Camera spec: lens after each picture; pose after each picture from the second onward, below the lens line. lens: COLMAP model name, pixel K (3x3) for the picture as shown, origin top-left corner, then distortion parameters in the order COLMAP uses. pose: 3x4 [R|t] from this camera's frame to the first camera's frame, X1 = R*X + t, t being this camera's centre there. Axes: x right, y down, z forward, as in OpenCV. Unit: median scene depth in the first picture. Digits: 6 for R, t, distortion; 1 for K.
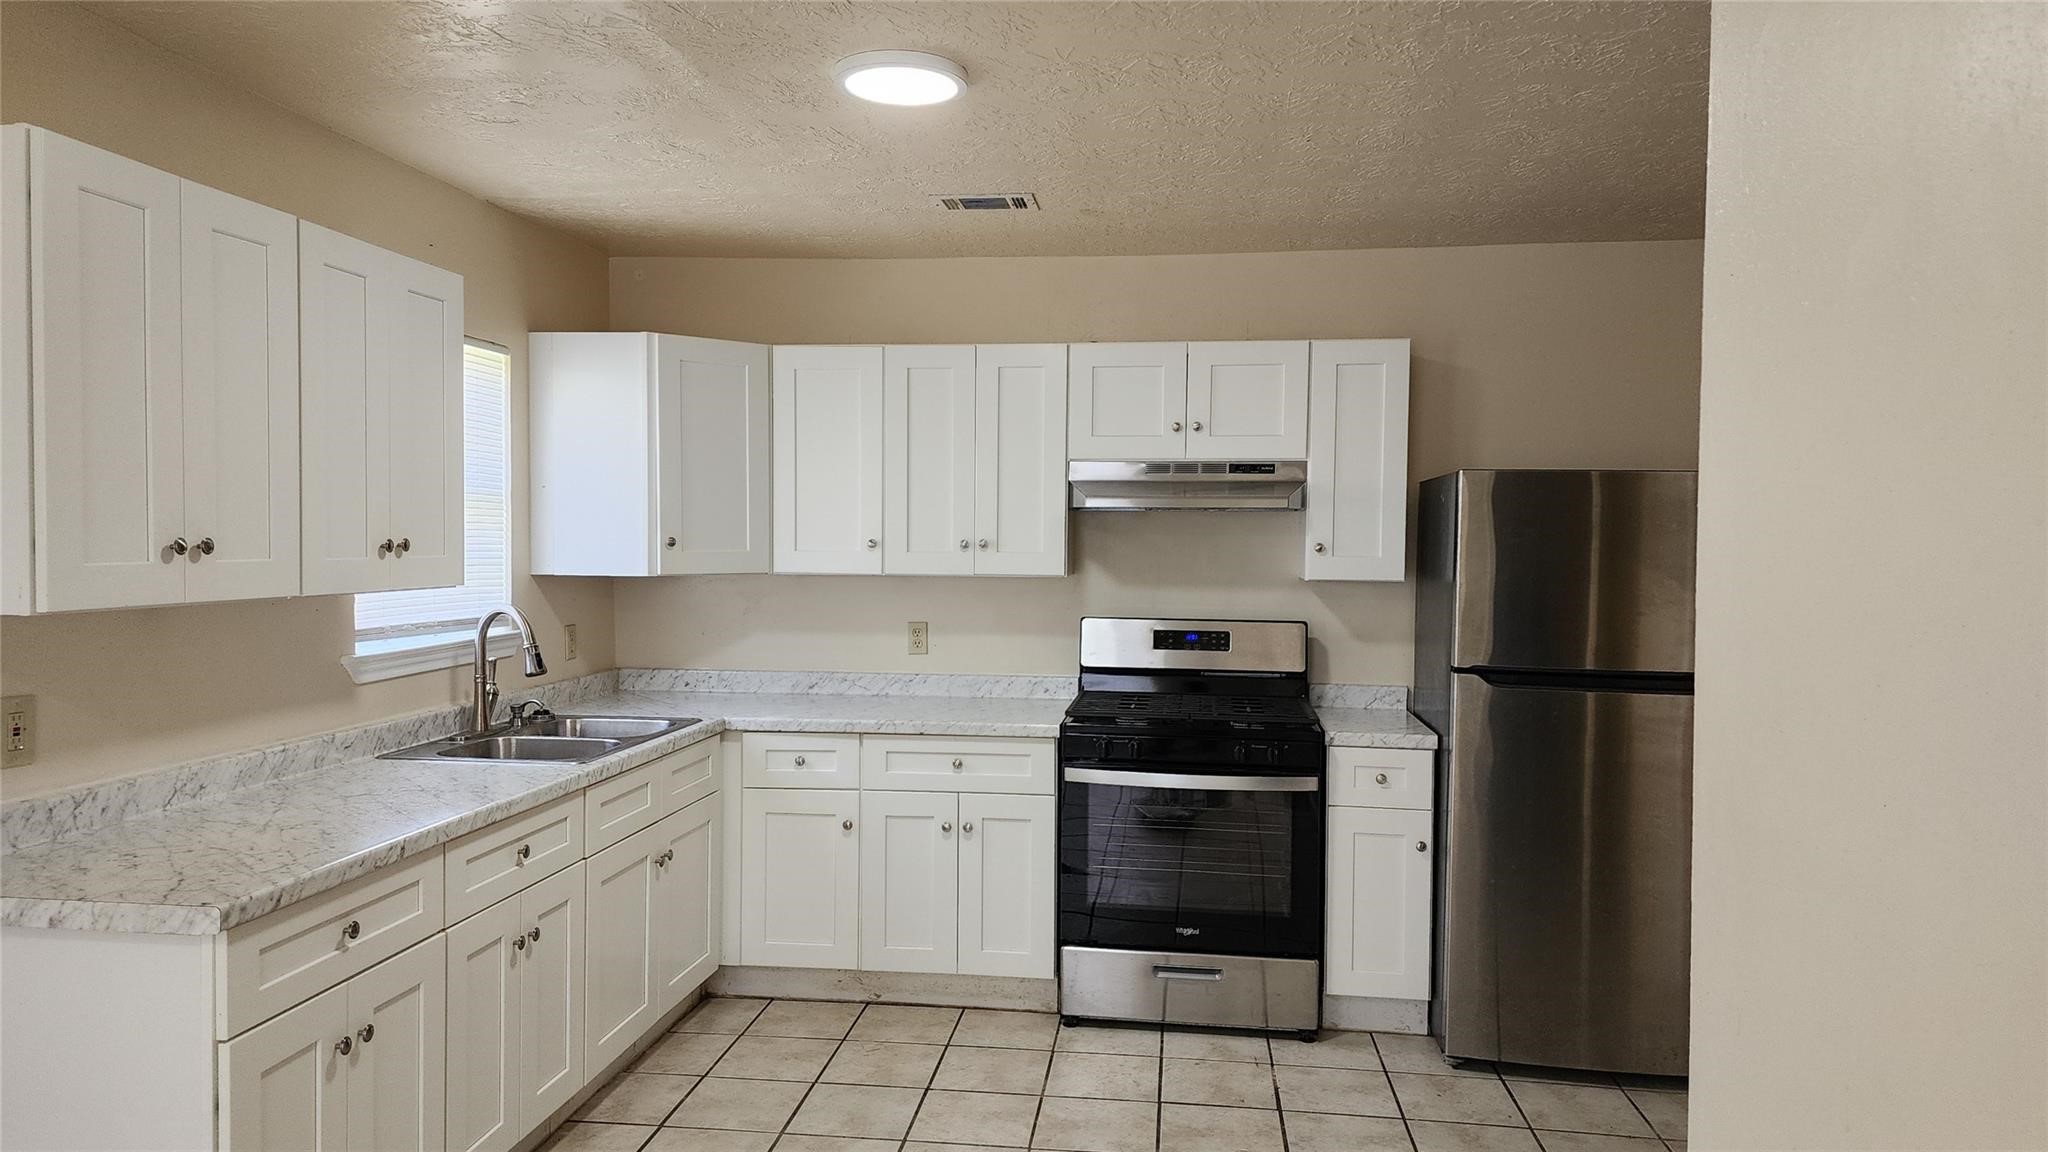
lens RADIAL K [[1379.3, 0, 1012.0], [0, 1379.3, 572.9], [0, 0, 1]] dist [0.147591, -0.166731]
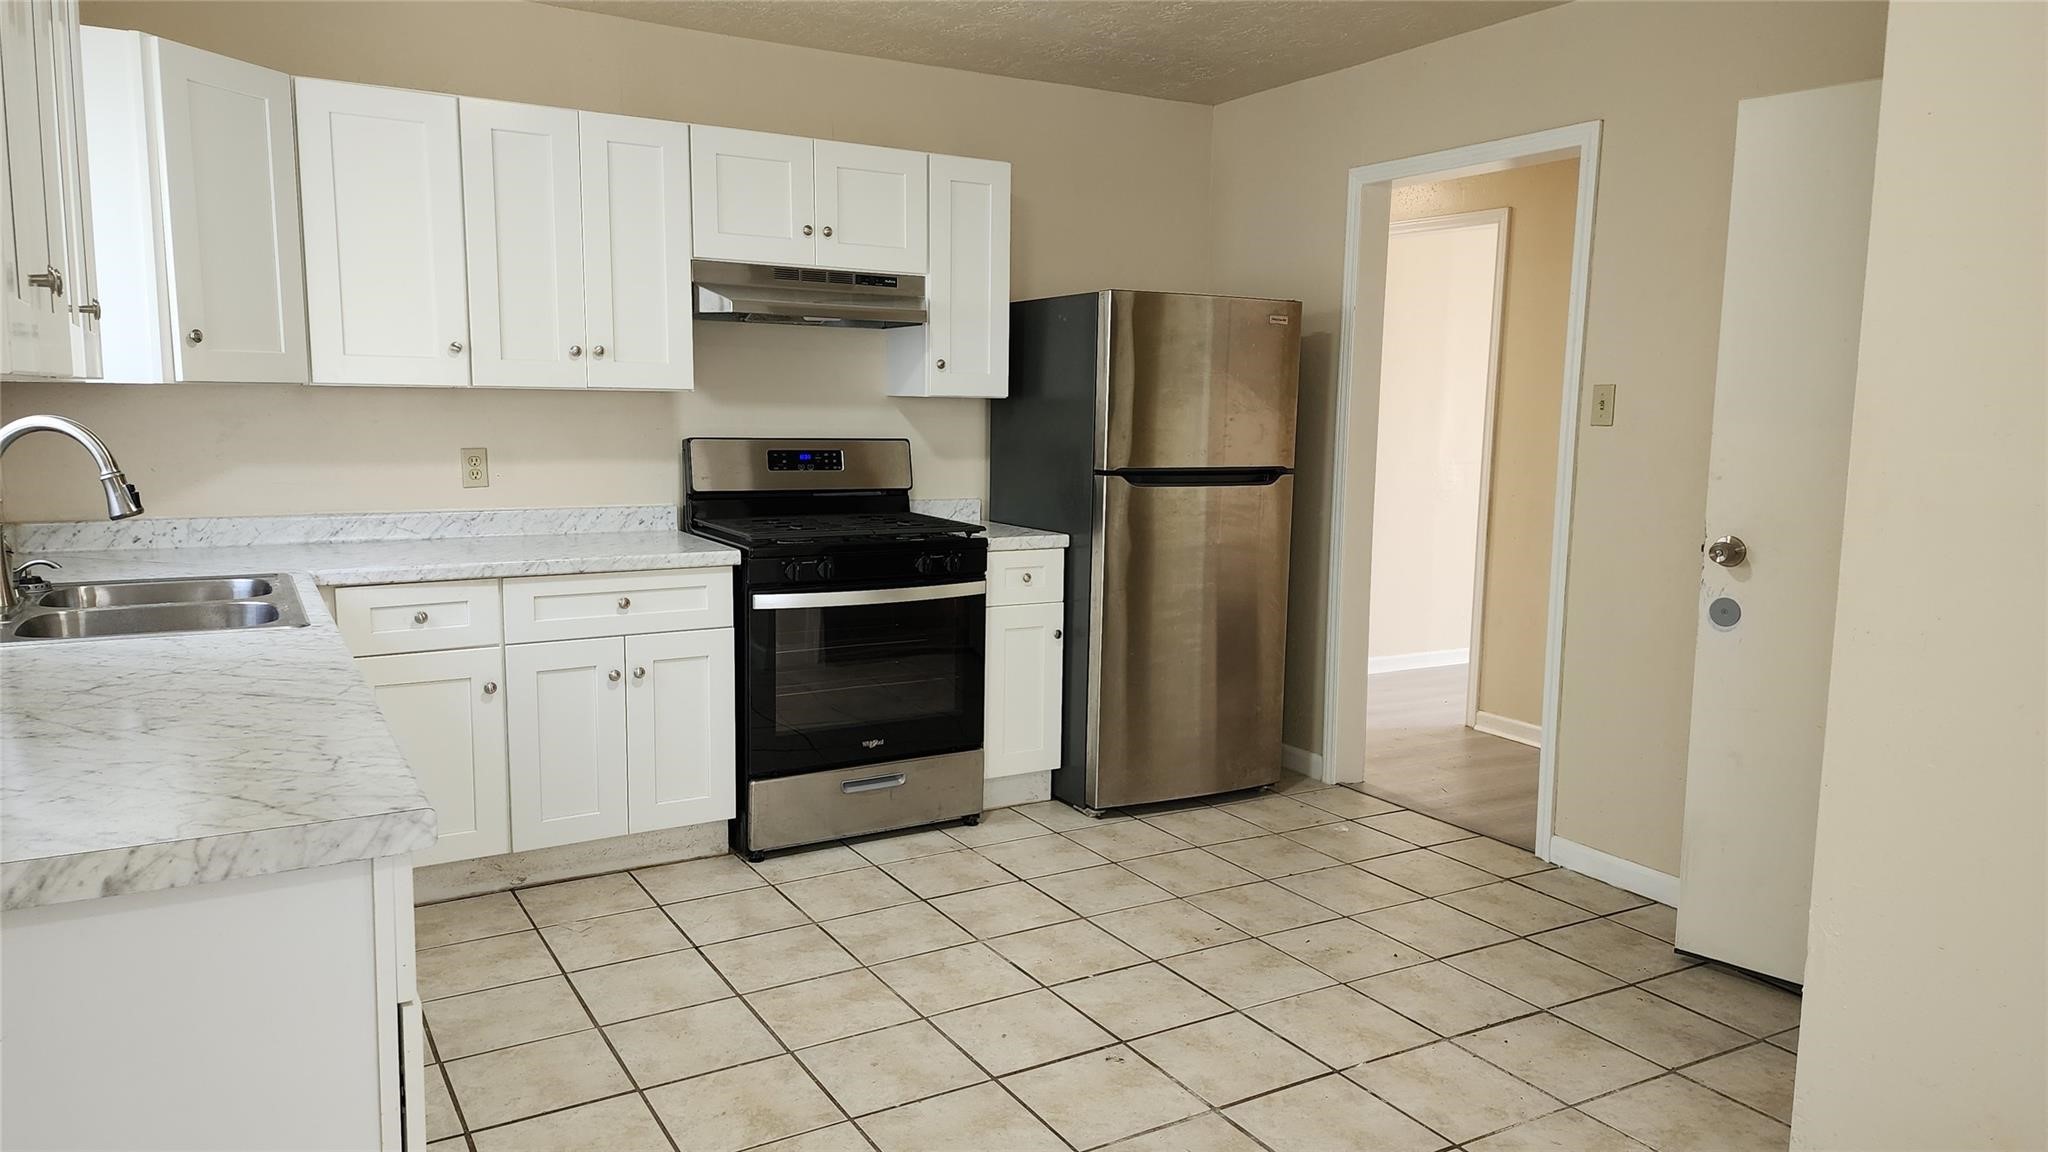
lens RADIAL K [[1379.3, 0, 1012.0], [0, 1379.3, 572.9], [0, 0, 1]] dist [0.147591, -0.166731]
pose [[0.794019, -0.075704, 0.603160, -0.372043], [0.012836, 0.994082, 0.107872, 0.026501], [-0.607757, -0.077910, 0.790292, 0.151825]]
